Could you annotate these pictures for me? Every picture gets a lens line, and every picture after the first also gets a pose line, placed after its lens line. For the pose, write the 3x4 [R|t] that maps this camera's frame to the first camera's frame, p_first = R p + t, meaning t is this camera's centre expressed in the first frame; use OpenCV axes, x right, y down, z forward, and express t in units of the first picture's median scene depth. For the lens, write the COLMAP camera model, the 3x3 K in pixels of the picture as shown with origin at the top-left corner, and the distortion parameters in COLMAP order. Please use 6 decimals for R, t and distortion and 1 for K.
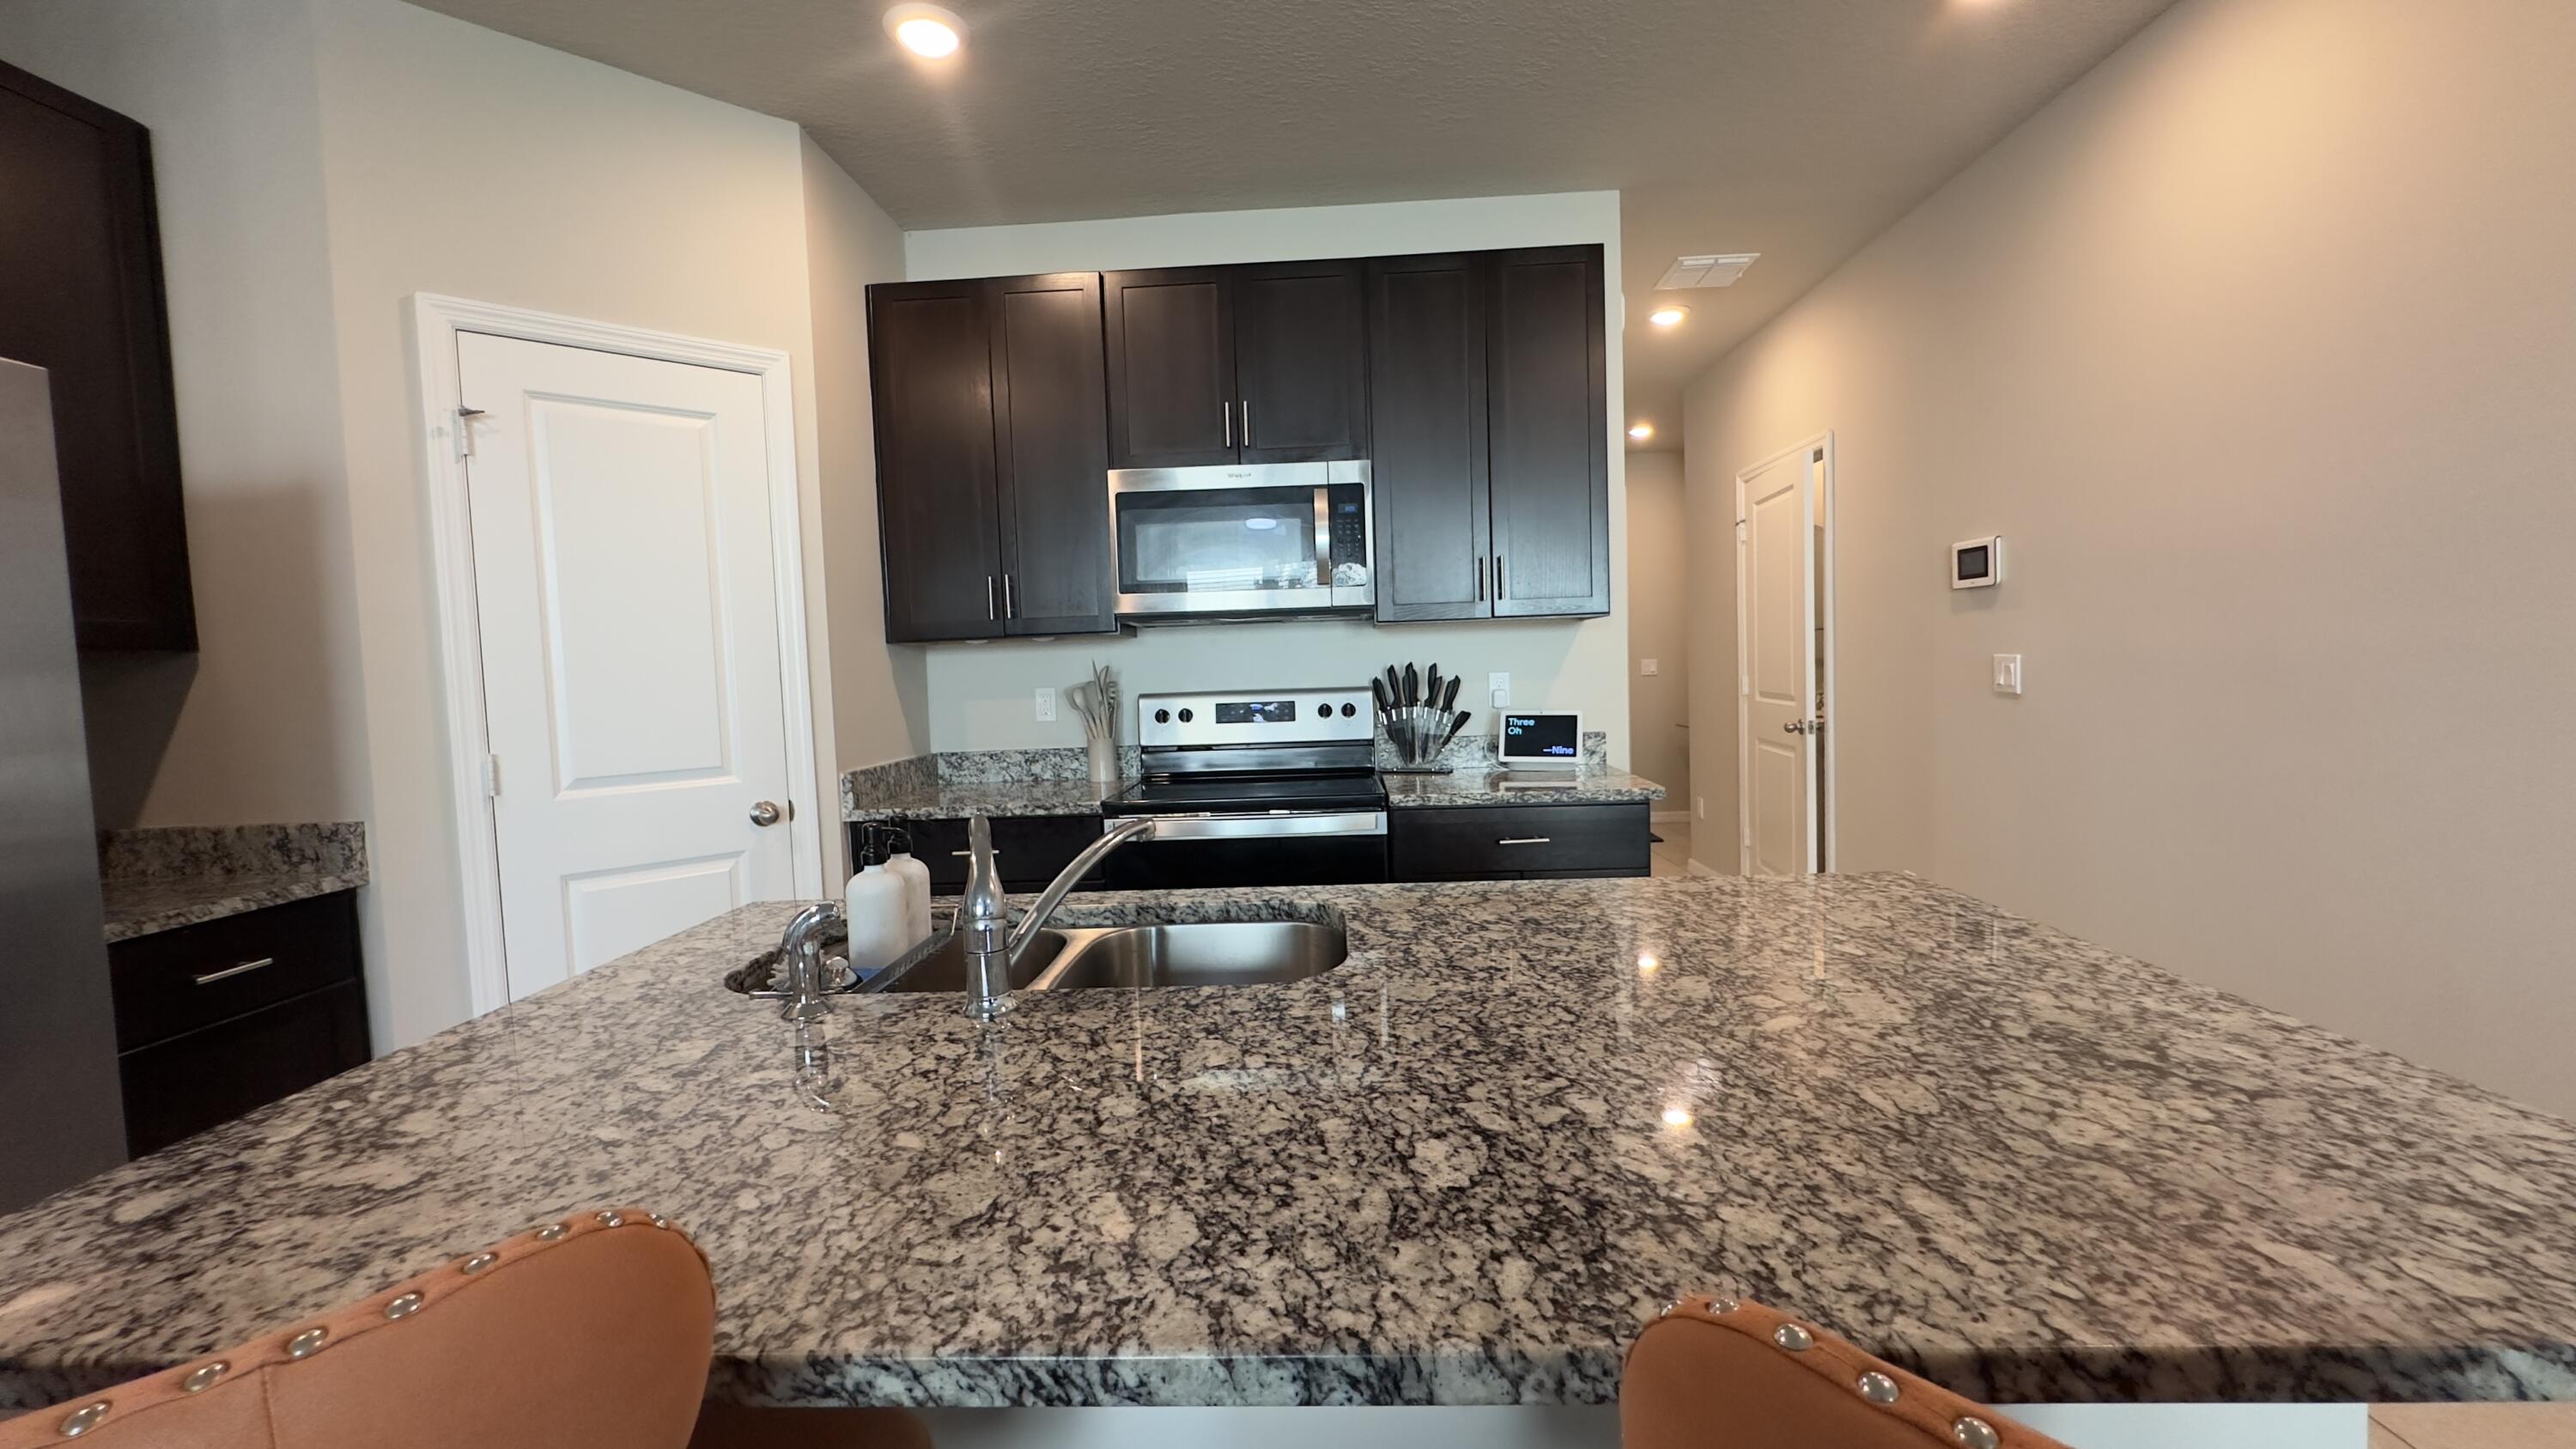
lens RADIAL K [[1027.8, 0, 1284.8], [0, 1027.8, 720.2], [0, 0, 1]] dist [-0.004054, 0.000463]
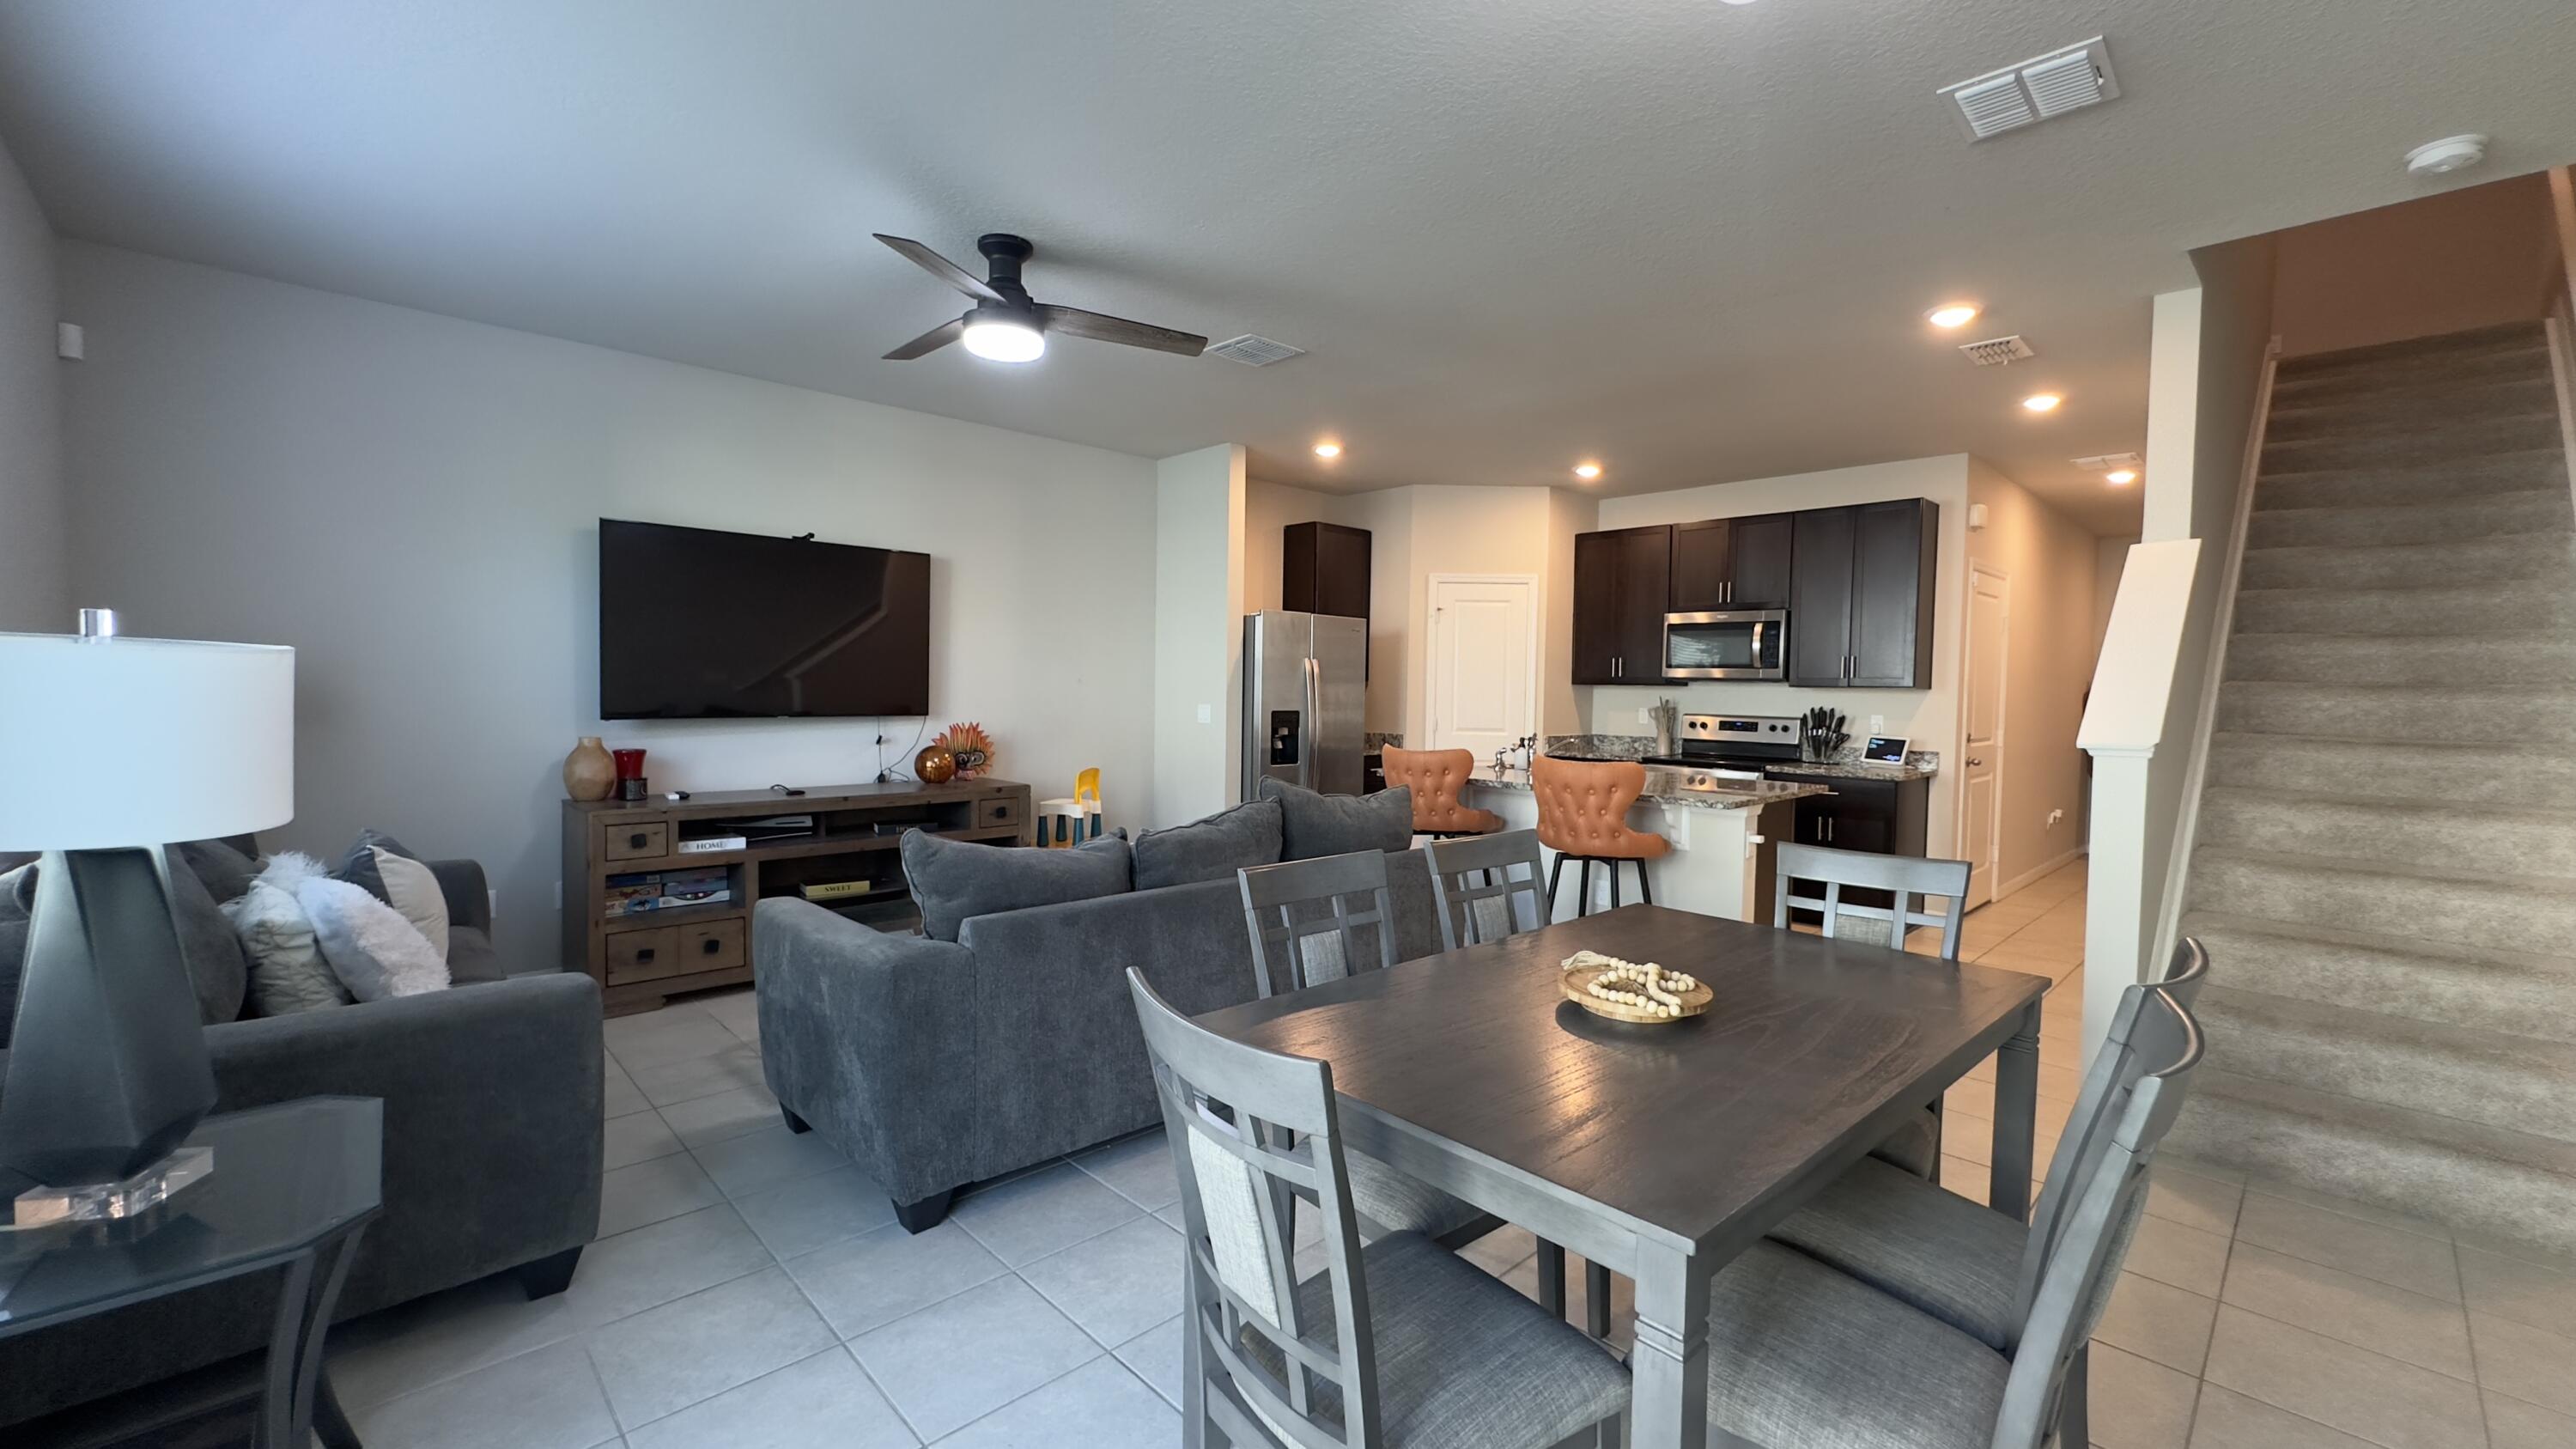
lens RADIAL K [[1027.8, 0, 1279.9], [0, 1027.8, 730.2], [0, 0, 1]] dist [-0.004054, 0.000463]
pose [[0.723396, 0.077896, -0.686025, 0.724581], [-0.079061, 0.996425, 0.029773, 0.011686], [0.685892, 0.032700, 0.726968, -1.124378]]
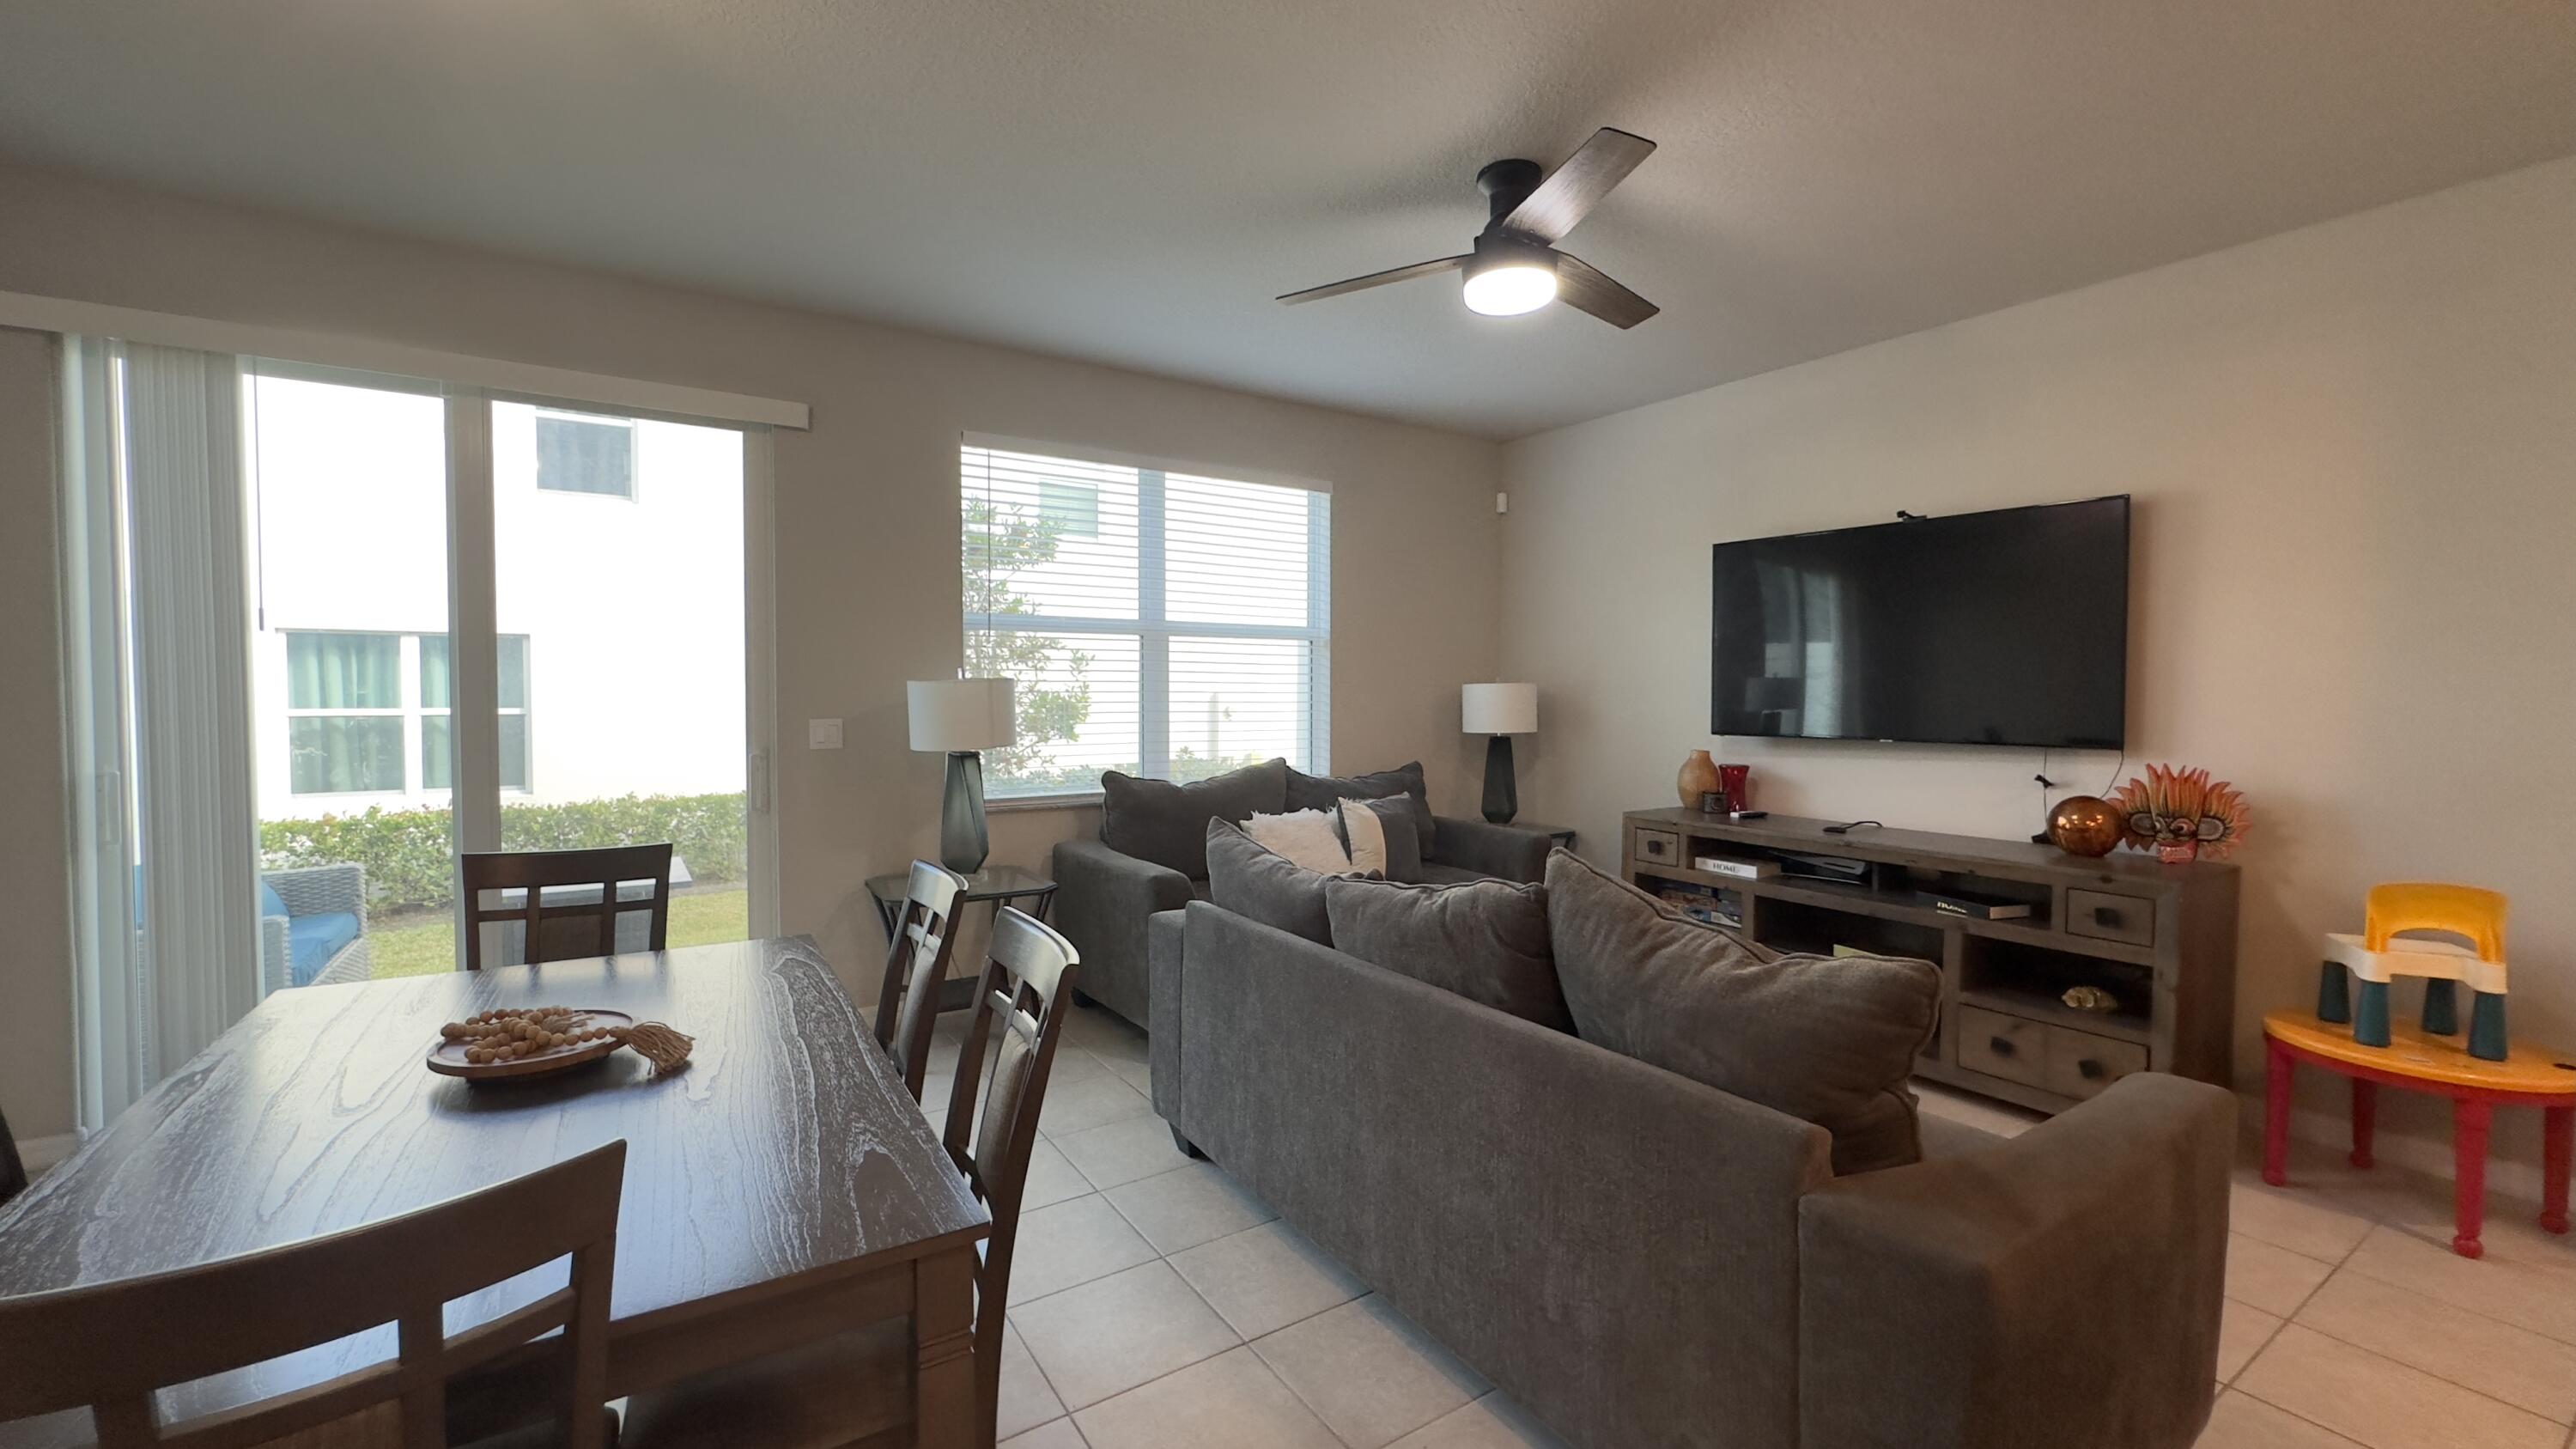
lens RADIAL K [[1027.8, 0, 1288.6], [0, 1027.8, 722.9], [0, 0, 1]] dist [-0.004054, 0.000463]
pose [[-0.807887, 0.051574, -0.587076, 0.470434], [-0.005947, 0.995399, 0.095628, -0.039639], [0.589307, 0.080748, -0.803864, 0.028227]]
